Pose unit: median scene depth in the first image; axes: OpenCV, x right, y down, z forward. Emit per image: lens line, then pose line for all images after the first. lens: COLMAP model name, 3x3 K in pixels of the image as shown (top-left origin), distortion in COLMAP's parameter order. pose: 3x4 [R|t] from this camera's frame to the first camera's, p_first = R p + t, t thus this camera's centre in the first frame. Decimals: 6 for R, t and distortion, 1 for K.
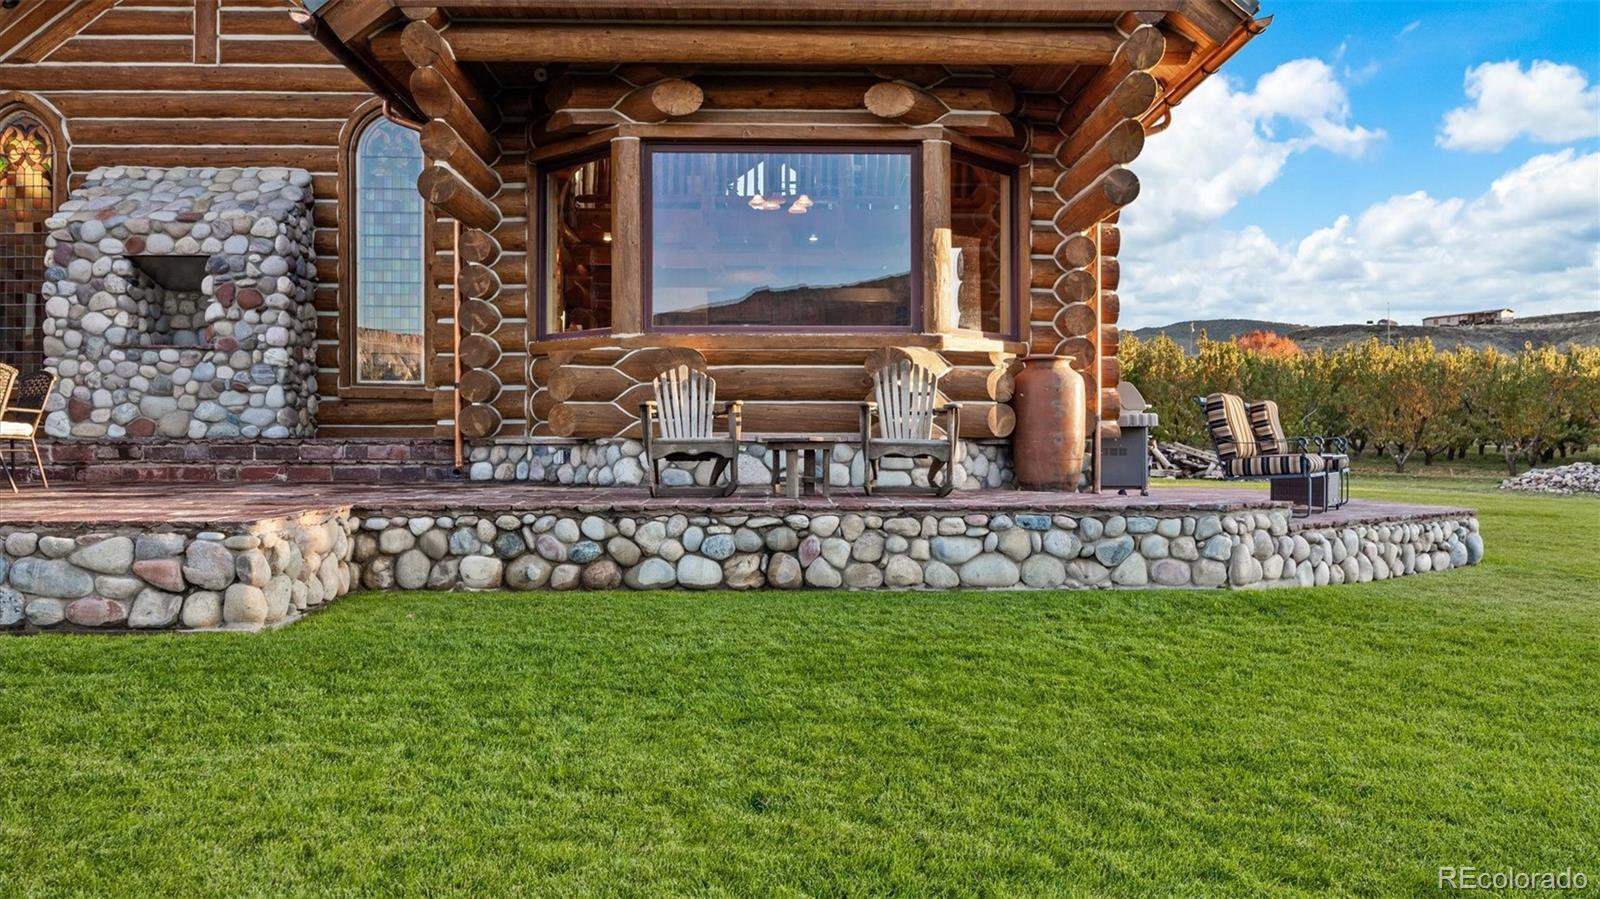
lens RADIAL K [[1212.8, 0, 804.7], [0, 1212.8, 444.4], [0, 0, 1]] dist [0.001772, -0.006883]
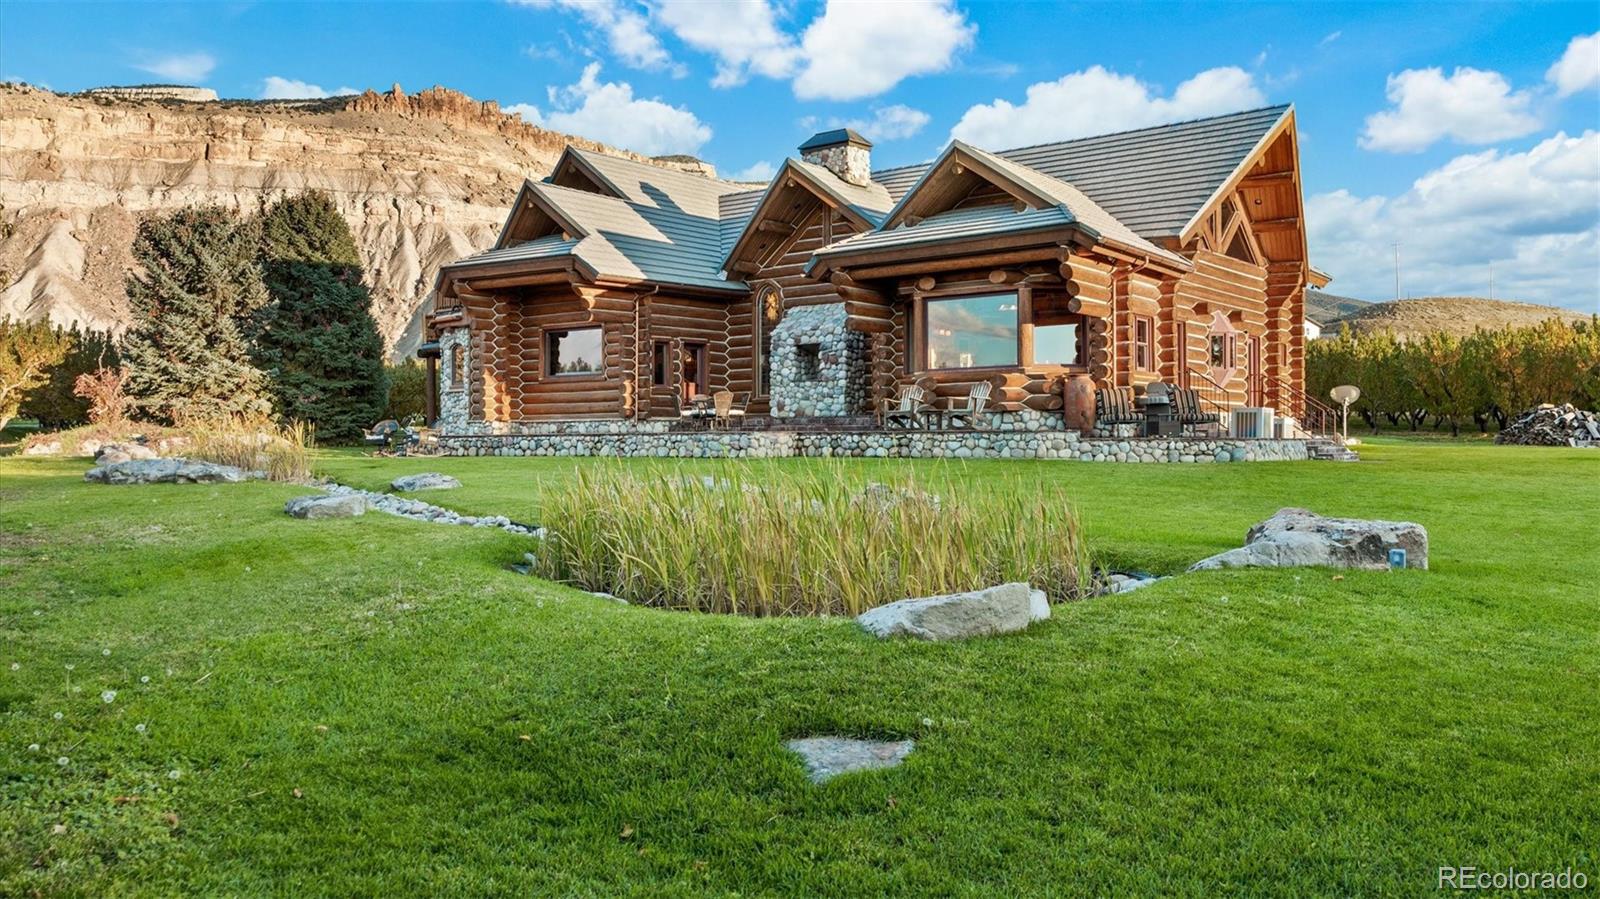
lens RADIAL K [[1299.1, 0, 798.9], [0, 1299.1, 448.3], [0, 0, 1]] dist [0.008584, -0.003454]
pose [[0.767666, -0.000163, -0.640850, 1.338967], [0.002376, 0.999994, 0.002592, 0.059688], [0.640846, -0.003512, 0.767662, -1.216352]]
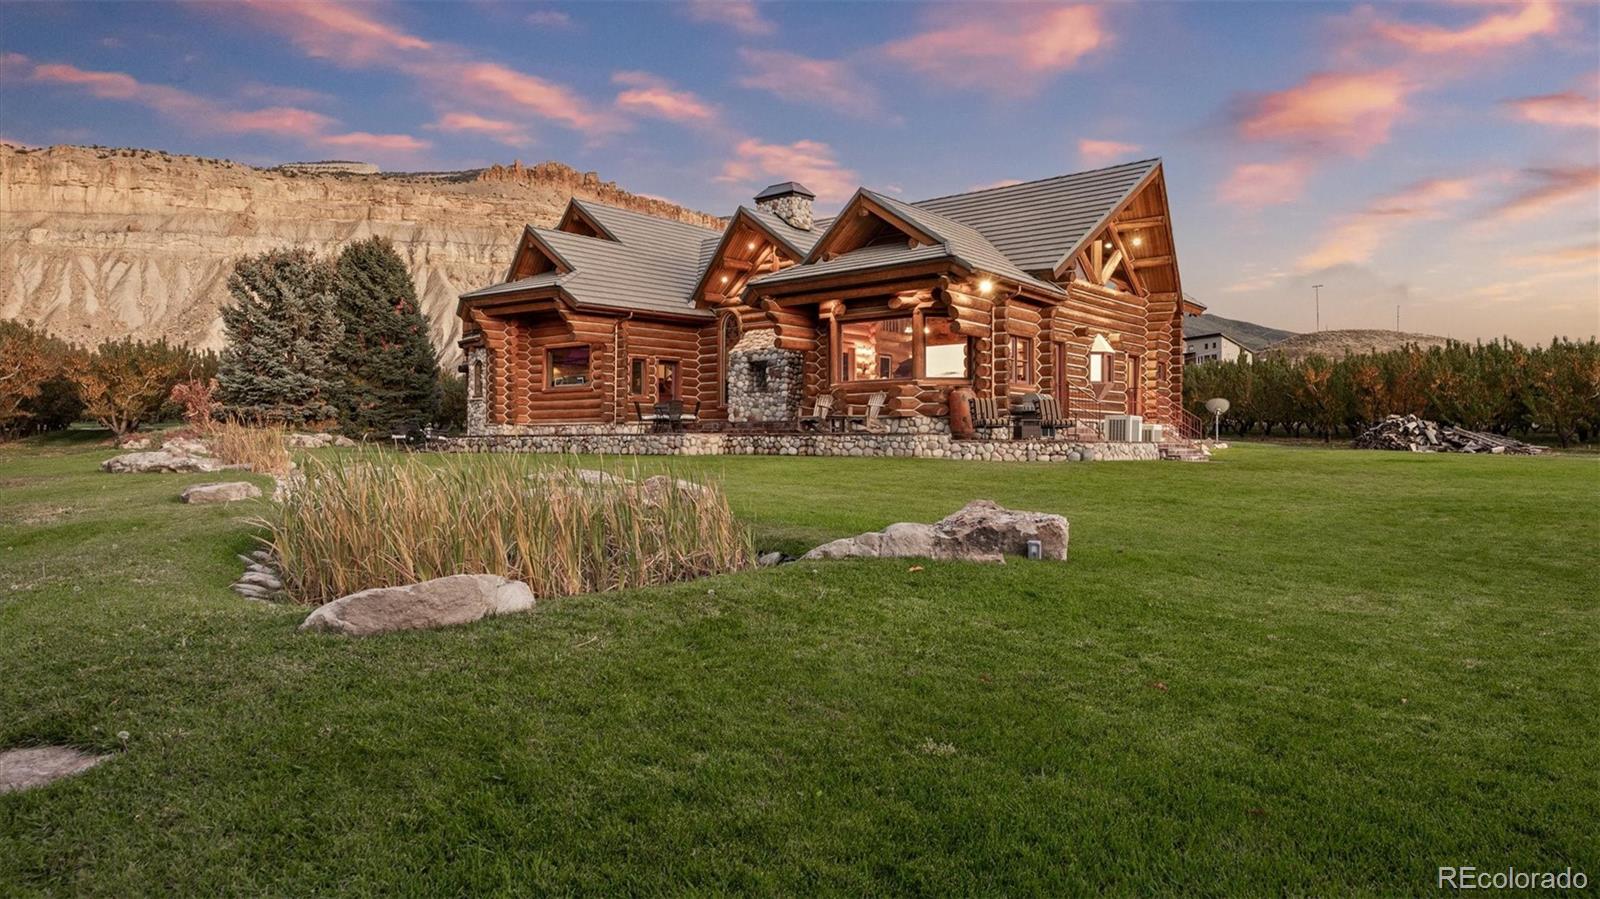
lens RADIAL K [[1041.4, 0, 802.3], [0, 1041.4, 440.6], [0, 0, 1]] dist [0.006278, 0.001458]
pose [[0.743845, -0.001529, -0.668350, 1.450992], [-0.003894, 0.999971, -0.006621, 0.065616], [0.668341, 0.007527, 0.743817, -0.955431]]
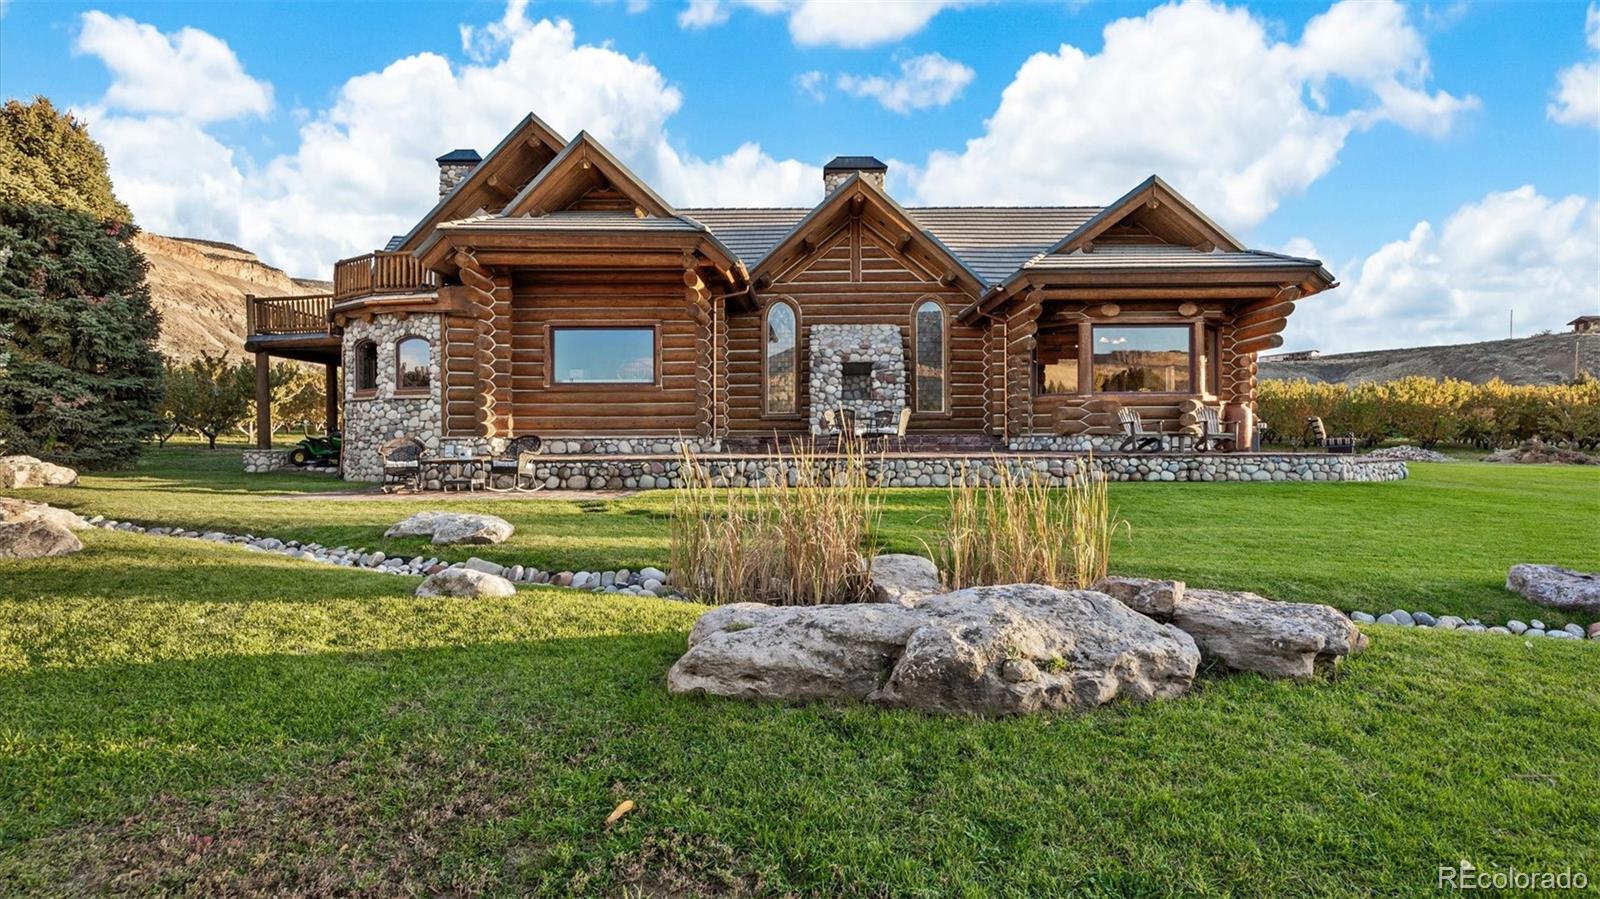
lens RADIAL K [[801.2, 0, 796.6], [0, 801.2, 456.6], [0, 0, 1]] dist [-0.002431, 0.000436]
pose [[0.999209, -0.004159, -0.039552, -0.666433], [0.004937, 0.999796, 0.019587, 0.007148], [0.039463, -0.019767, 0.999026, -0.759021]]
